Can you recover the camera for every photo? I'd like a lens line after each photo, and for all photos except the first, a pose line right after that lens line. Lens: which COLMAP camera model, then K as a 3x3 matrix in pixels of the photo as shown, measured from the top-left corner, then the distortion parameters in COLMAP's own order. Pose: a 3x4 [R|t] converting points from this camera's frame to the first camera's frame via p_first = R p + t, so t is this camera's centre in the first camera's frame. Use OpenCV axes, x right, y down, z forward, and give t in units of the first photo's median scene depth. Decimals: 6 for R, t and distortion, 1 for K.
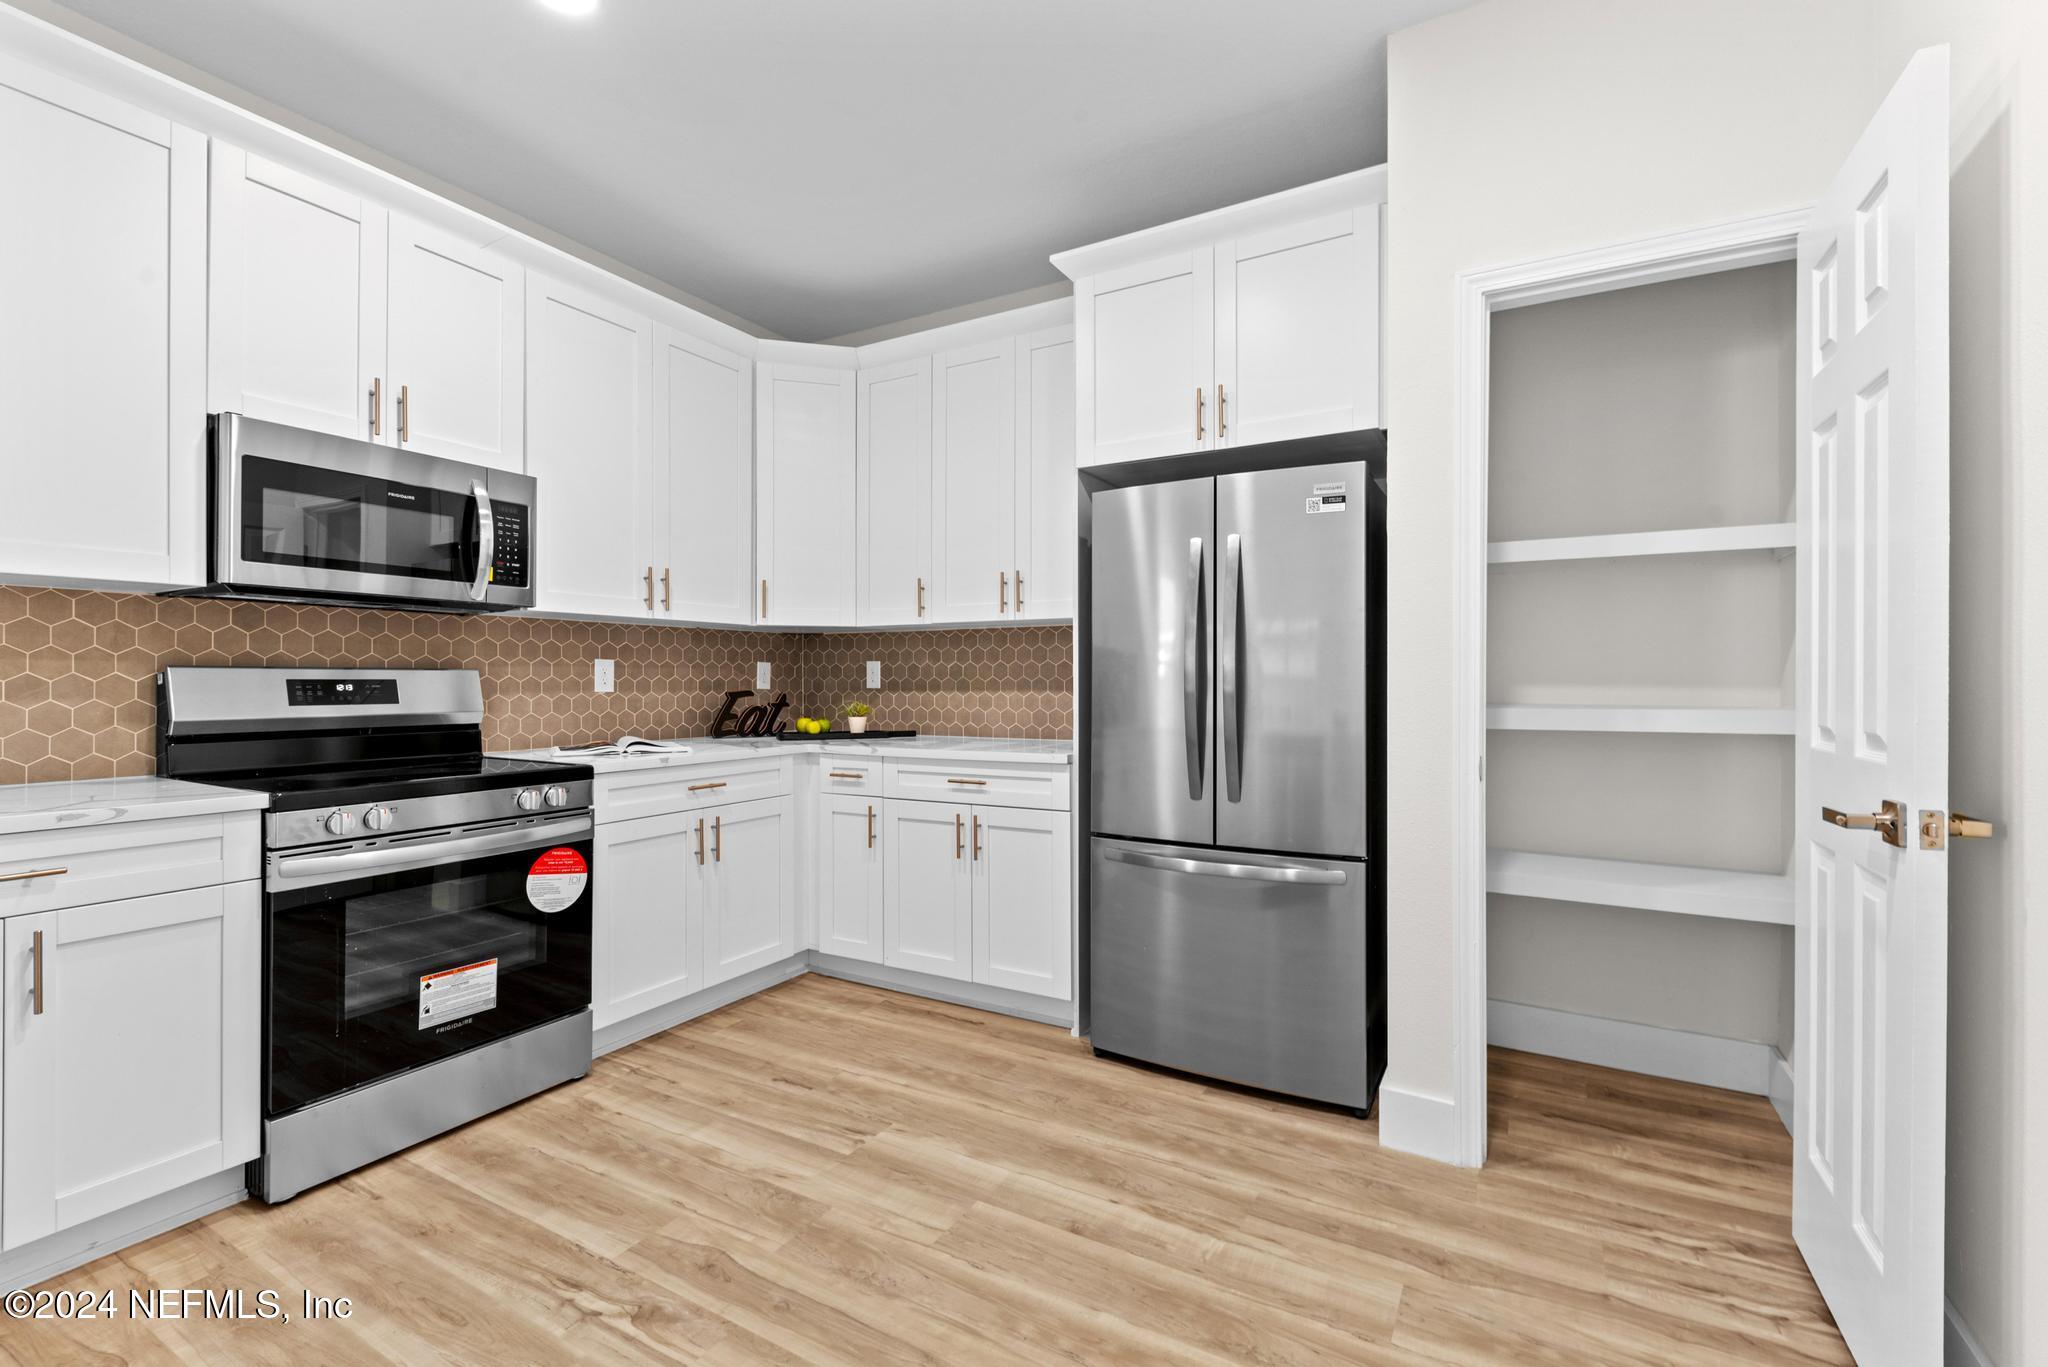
lens RADIAL K [[898.4, 0, 1025.7], [0, 898.4, 687.5], [0, 0, 1]] dist [-0.003297, -0.000182]
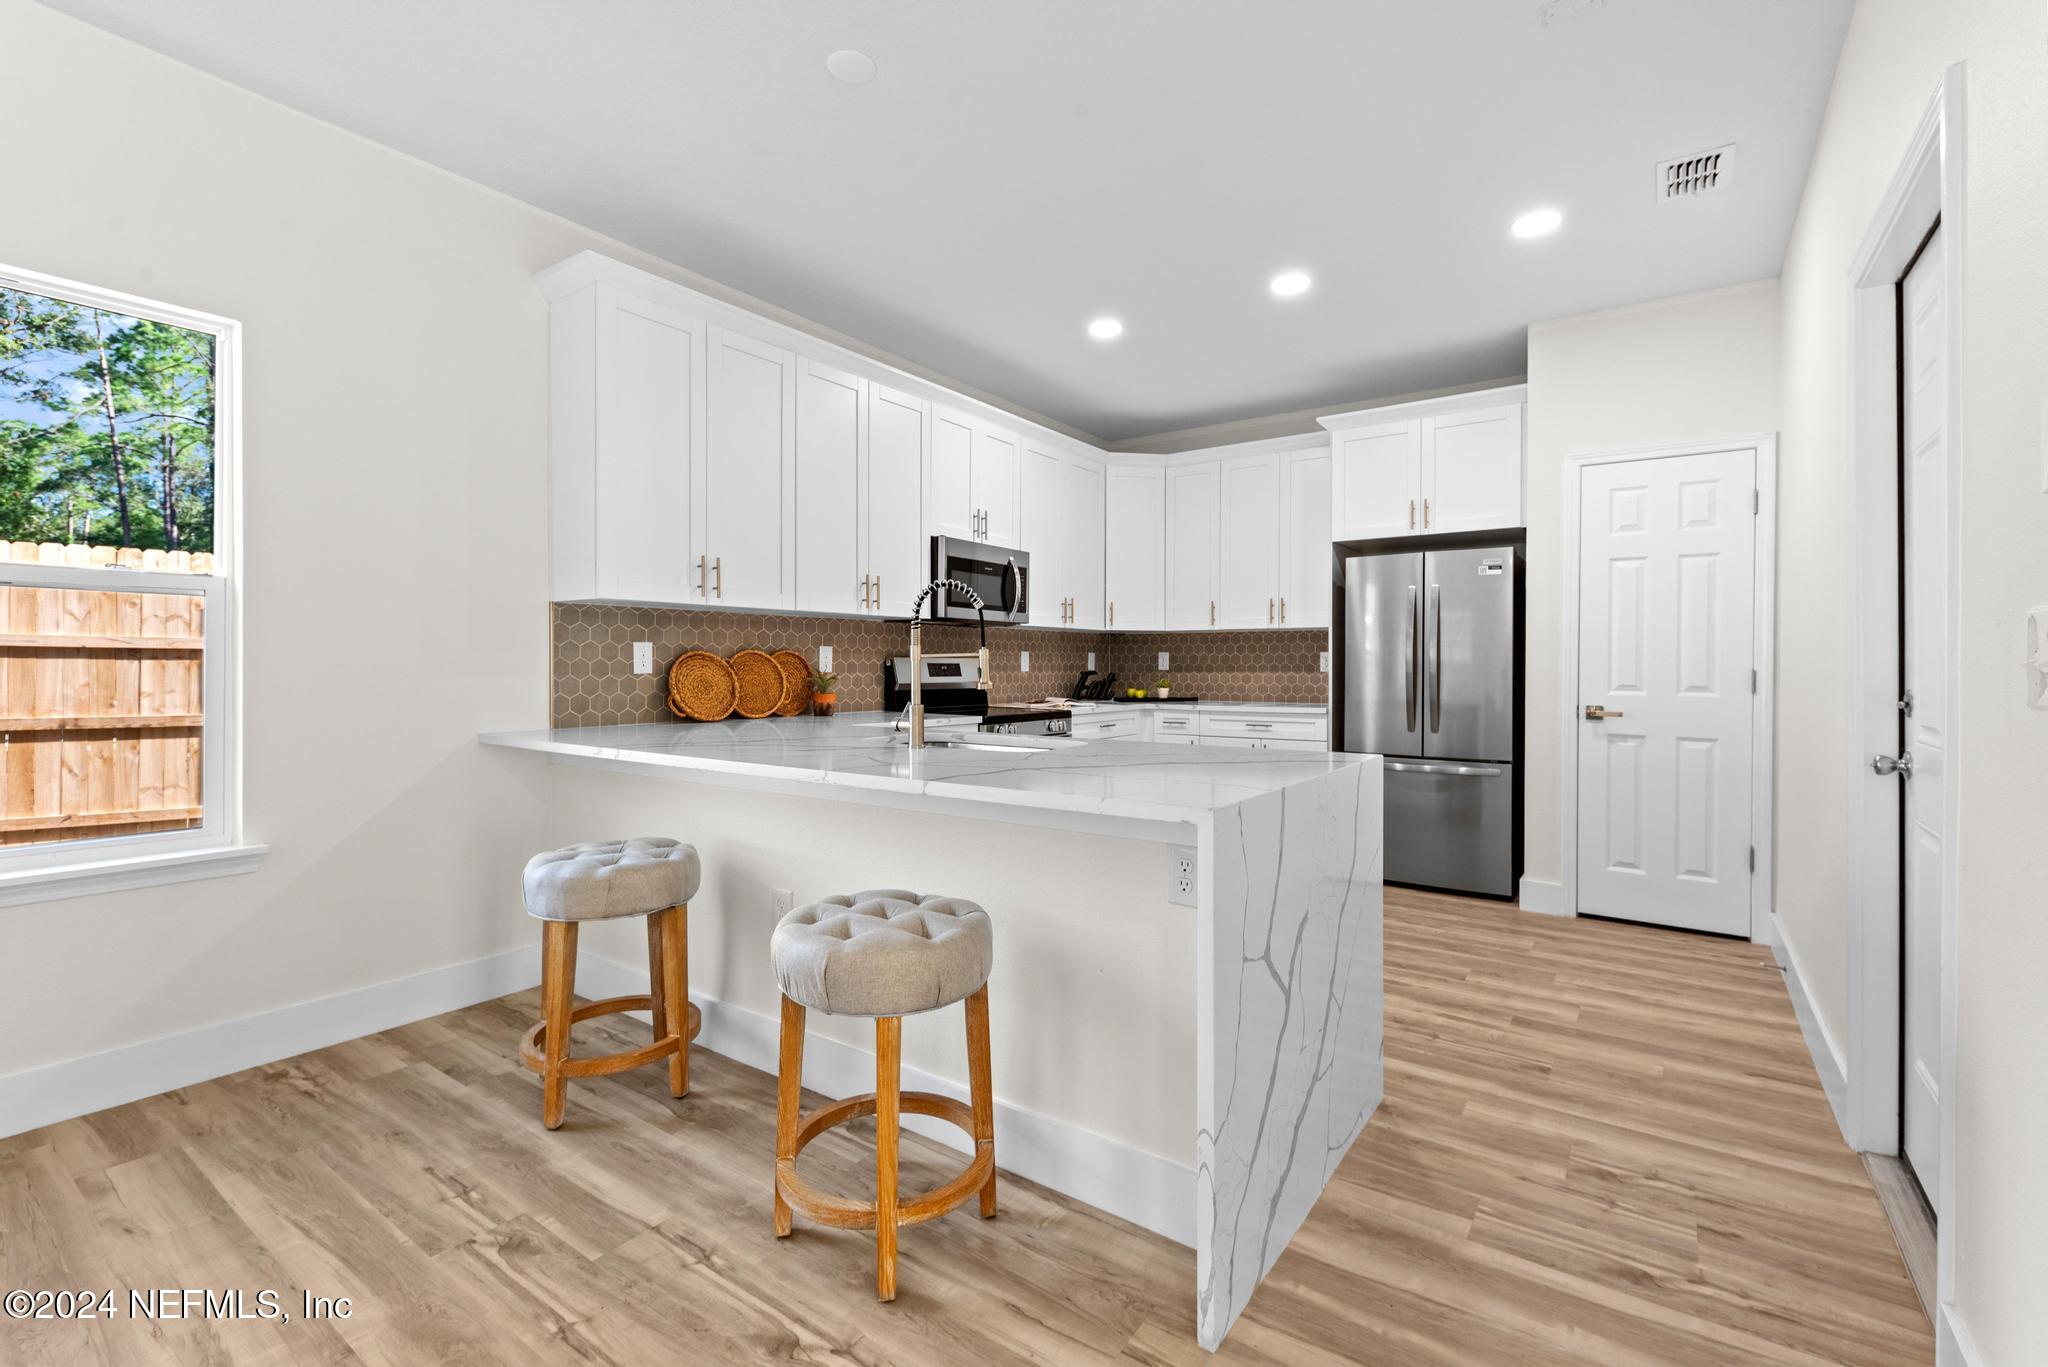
lens RADIAL K [[898.4, 0, 1019.0], [0, 898.4, 677.1], [0, 0, 1]] dist [-0.003297, -0.000182]
pose [[0.993333, 0.005449, -0.115151, -0.326598], [-0.004816, 0.999972, 0.005774, 0.007311], [0.115179, -0.005181, 0.993331, -0.744342]]
